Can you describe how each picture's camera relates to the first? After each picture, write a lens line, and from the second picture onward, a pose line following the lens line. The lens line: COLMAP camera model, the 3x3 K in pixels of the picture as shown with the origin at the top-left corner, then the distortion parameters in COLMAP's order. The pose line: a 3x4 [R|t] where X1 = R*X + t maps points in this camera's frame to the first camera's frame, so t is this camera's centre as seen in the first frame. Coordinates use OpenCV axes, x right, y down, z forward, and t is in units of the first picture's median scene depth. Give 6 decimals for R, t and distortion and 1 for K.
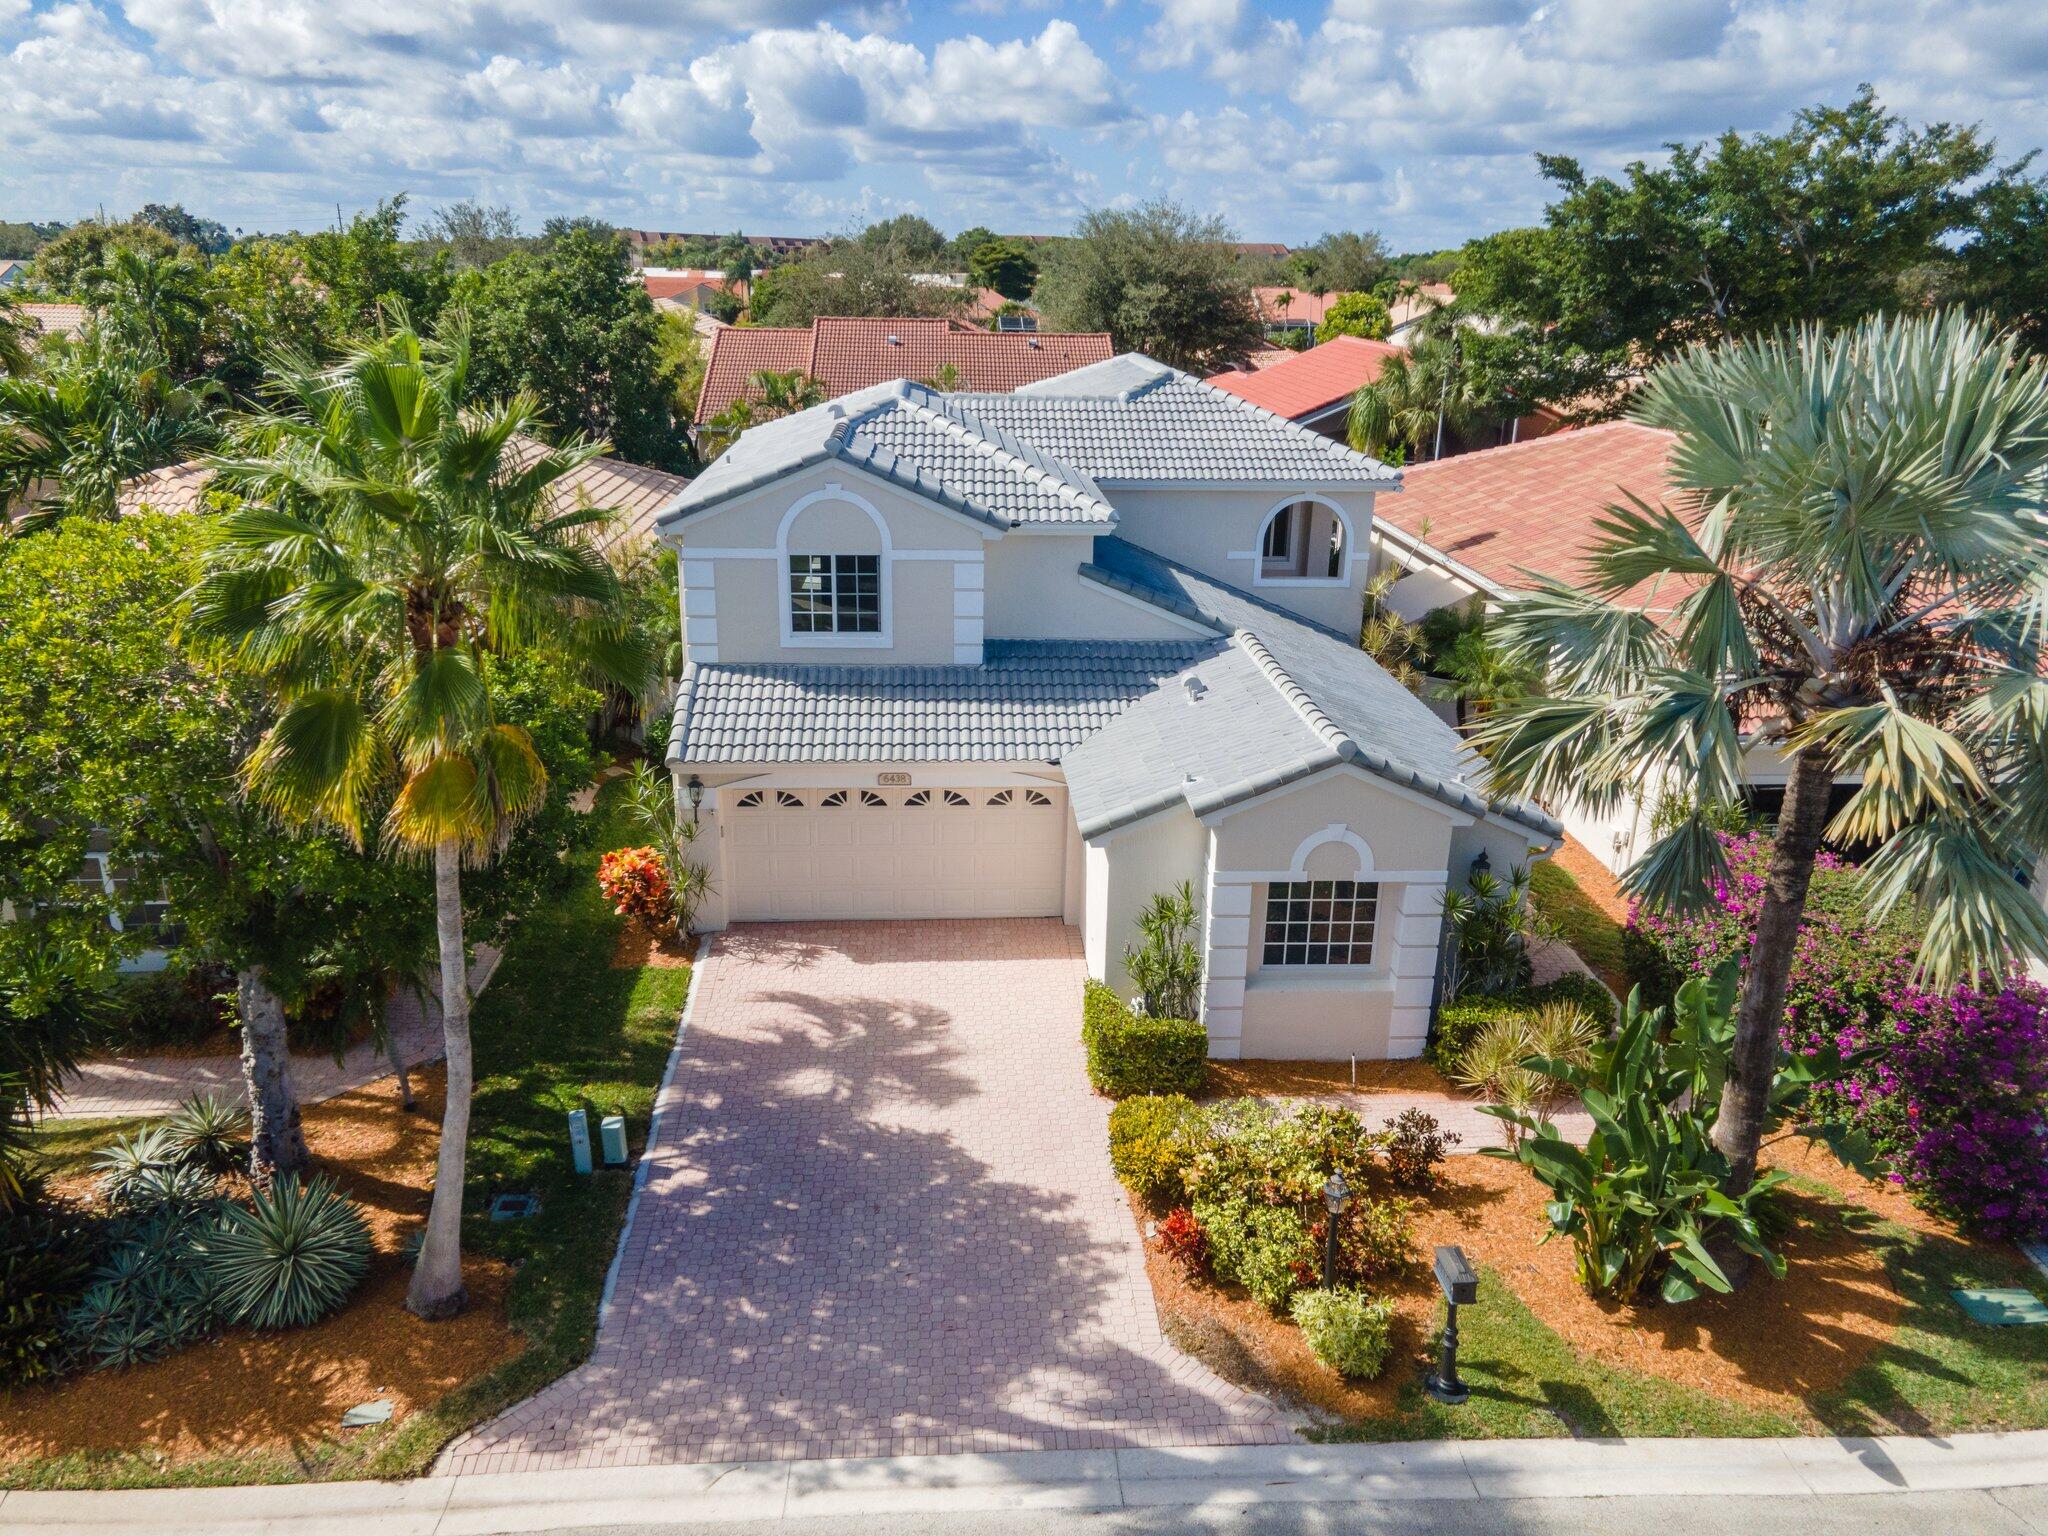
lens RADIAL K [[1474.2, 0, 1025.4], [0, 1474.2, 781.7], [0, 0, 1]] dist [0.005792, 0.006775]
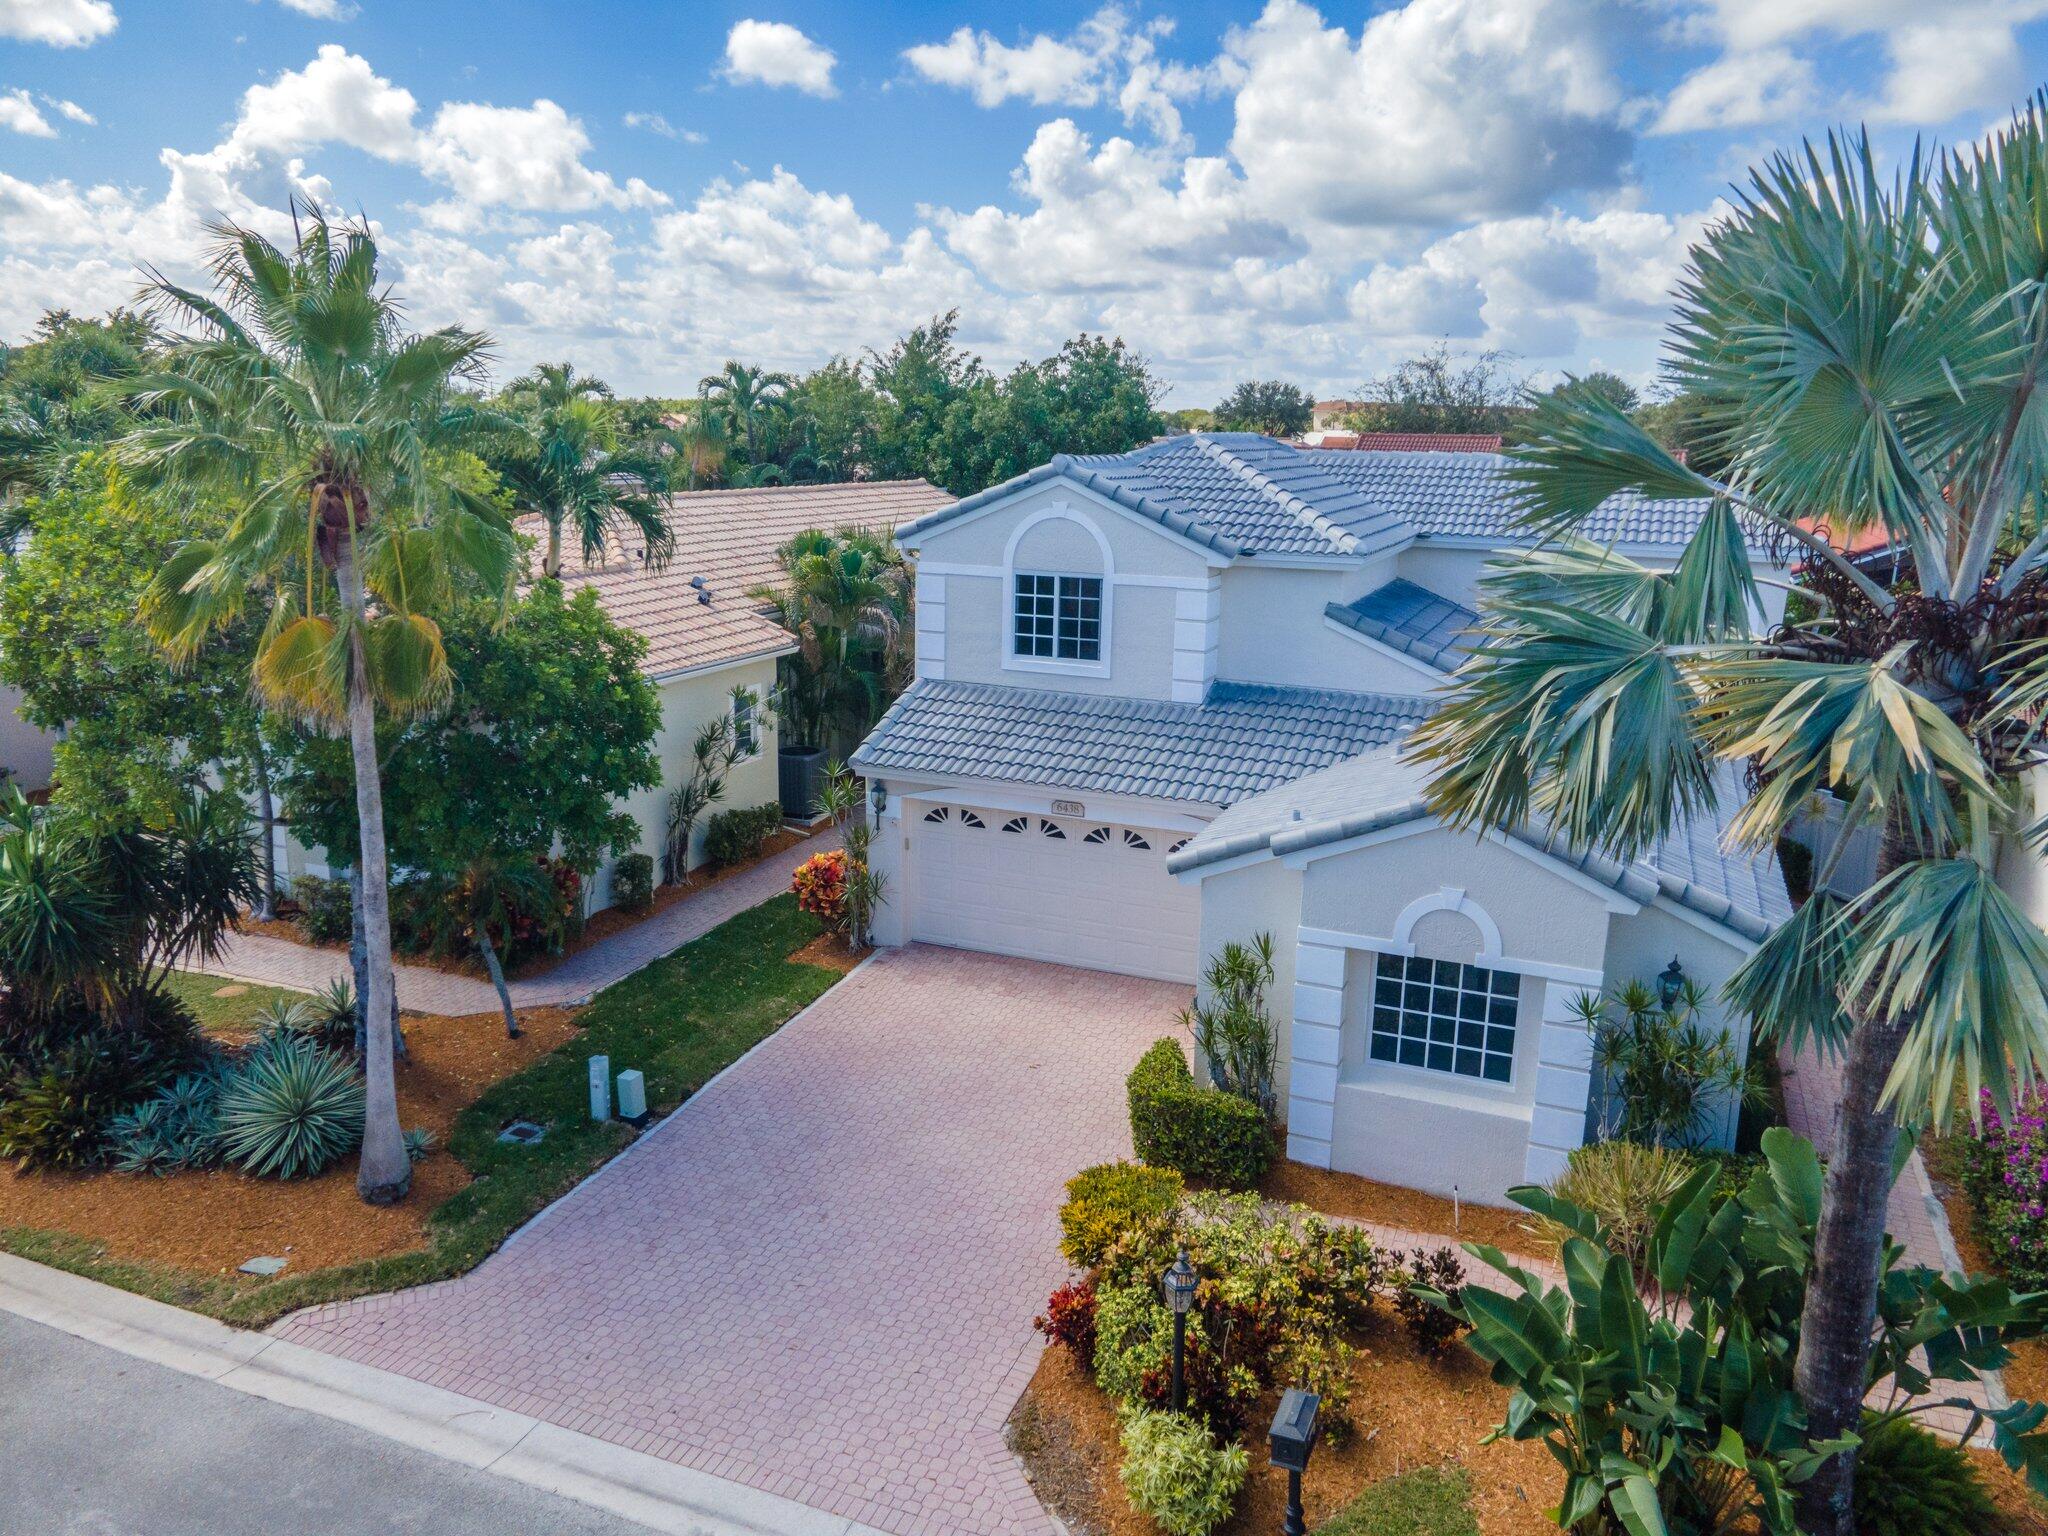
lens RADIAL K [[1474.2, 0, 1026.3], [0, 1474.2, 766.7], [0, 0, 1]] dist [0.005792, 0.006775]
pose [[0.898333, 0.098223, -0.428194, 0.282401], [-0.147788, 0.985445, -0.084004, 0.054194], [0.413711, 0.138745, 0.899774, 0.144129]]
